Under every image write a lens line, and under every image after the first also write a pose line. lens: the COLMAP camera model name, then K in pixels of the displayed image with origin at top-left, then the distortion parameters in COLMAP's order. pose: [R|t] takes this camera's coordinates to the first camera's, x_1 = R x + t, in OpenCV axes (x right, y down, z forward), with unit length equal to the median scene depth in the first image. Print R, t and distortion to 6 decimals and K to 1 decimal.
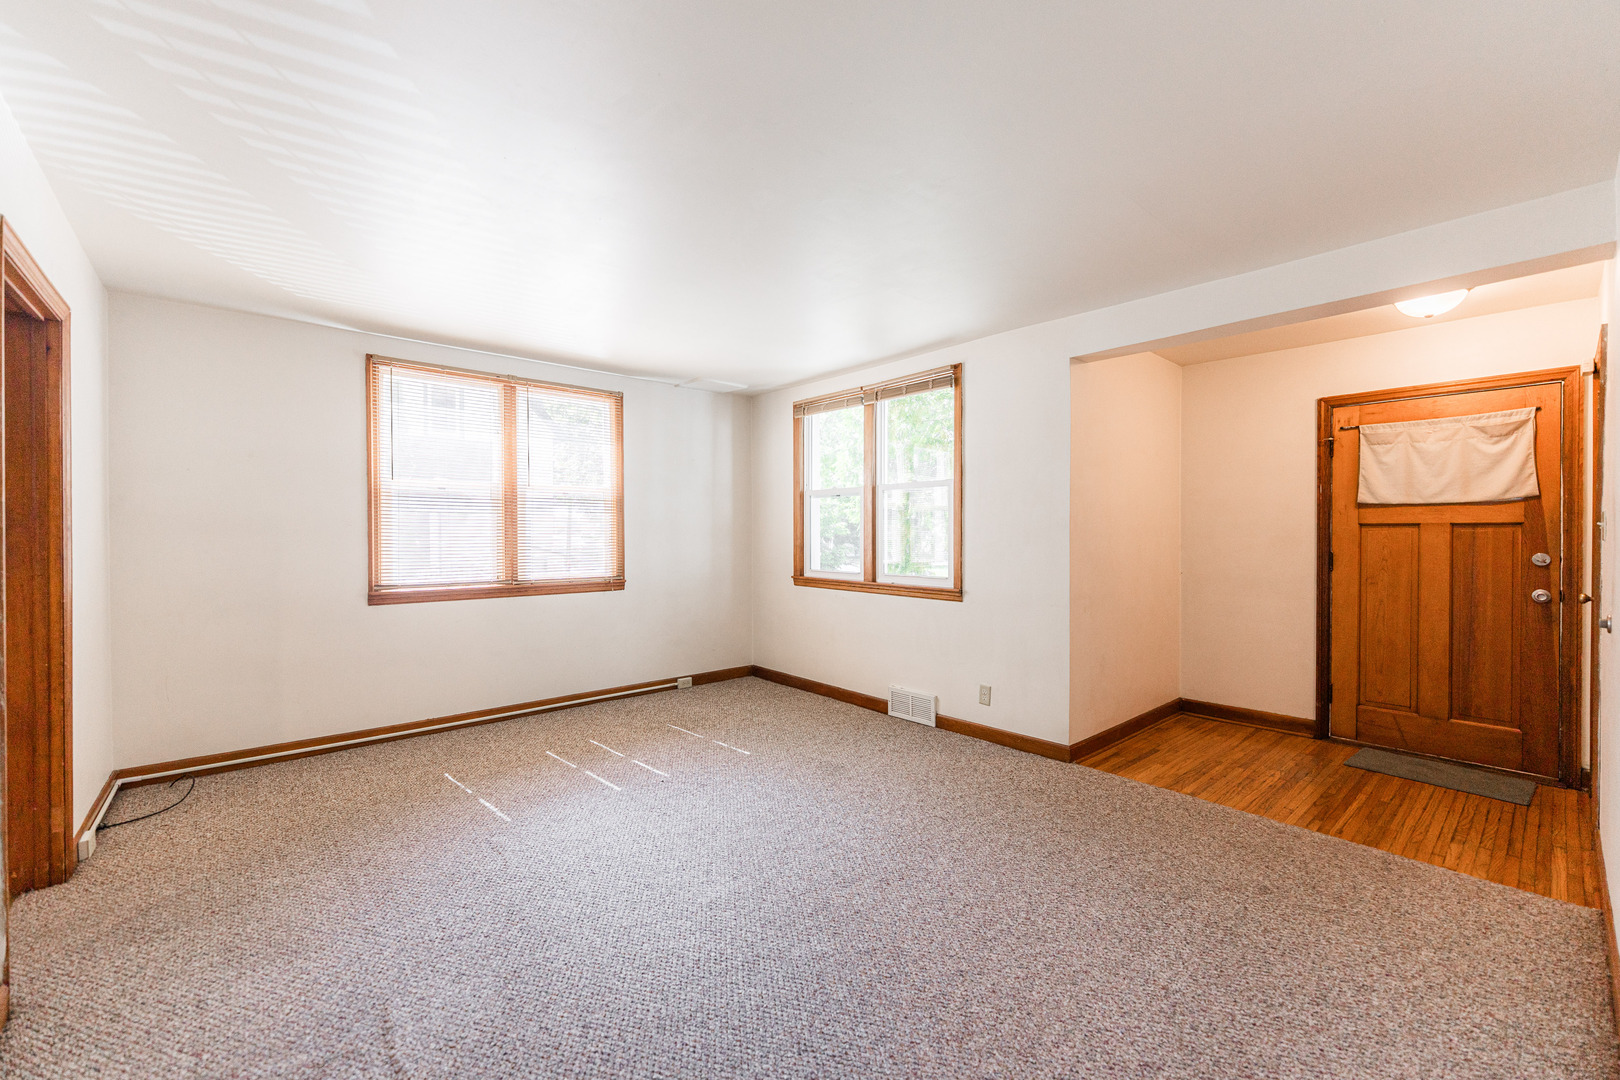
lens RADIAL K [[652.0, 0, 810.0], [0, 652.0, 540.0], [0, 0, 1]] dist [0.002850, 0.000160]
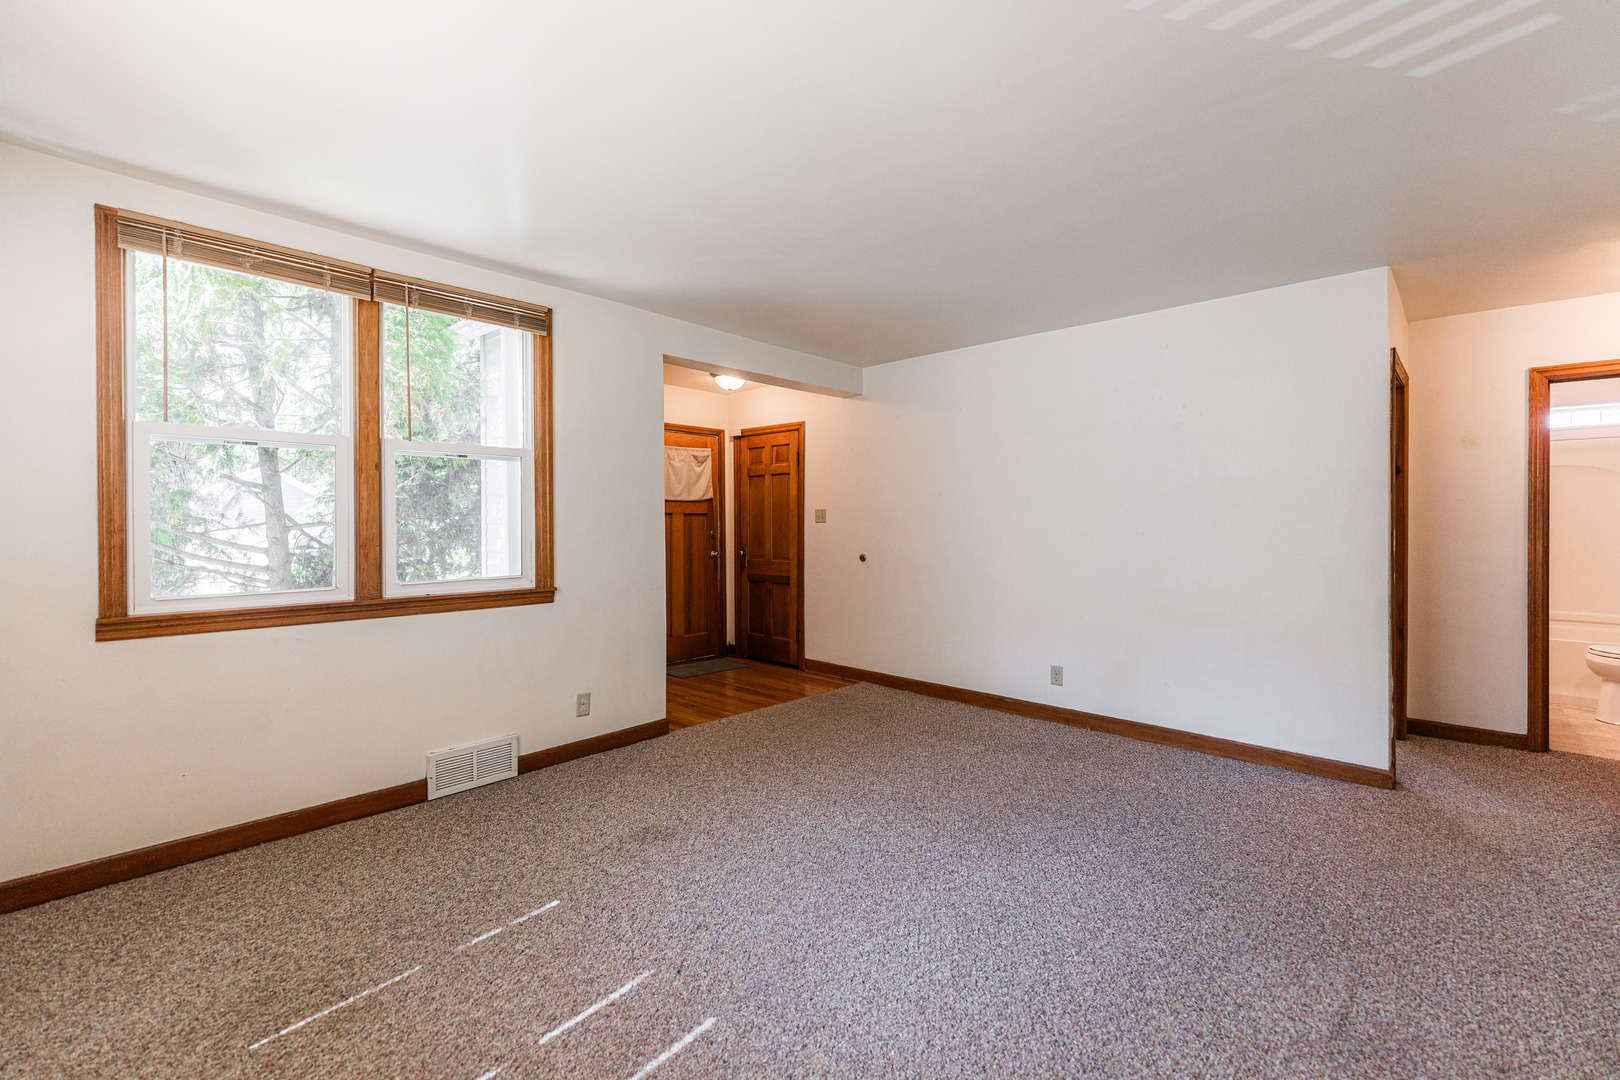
lens RADIAL K [[682.6, 0, 810.2], [0, 682.6, 520.7], [0, 0, 1]] dist [0.002474, 0.000063]
pose [[-0.084561, 0.001931, 0.996416, -0.700462], [0.011965, 0.999928, -0.000922, -0.002556], [-0.996346, 0.011844, -0.084578, 0.817173]]
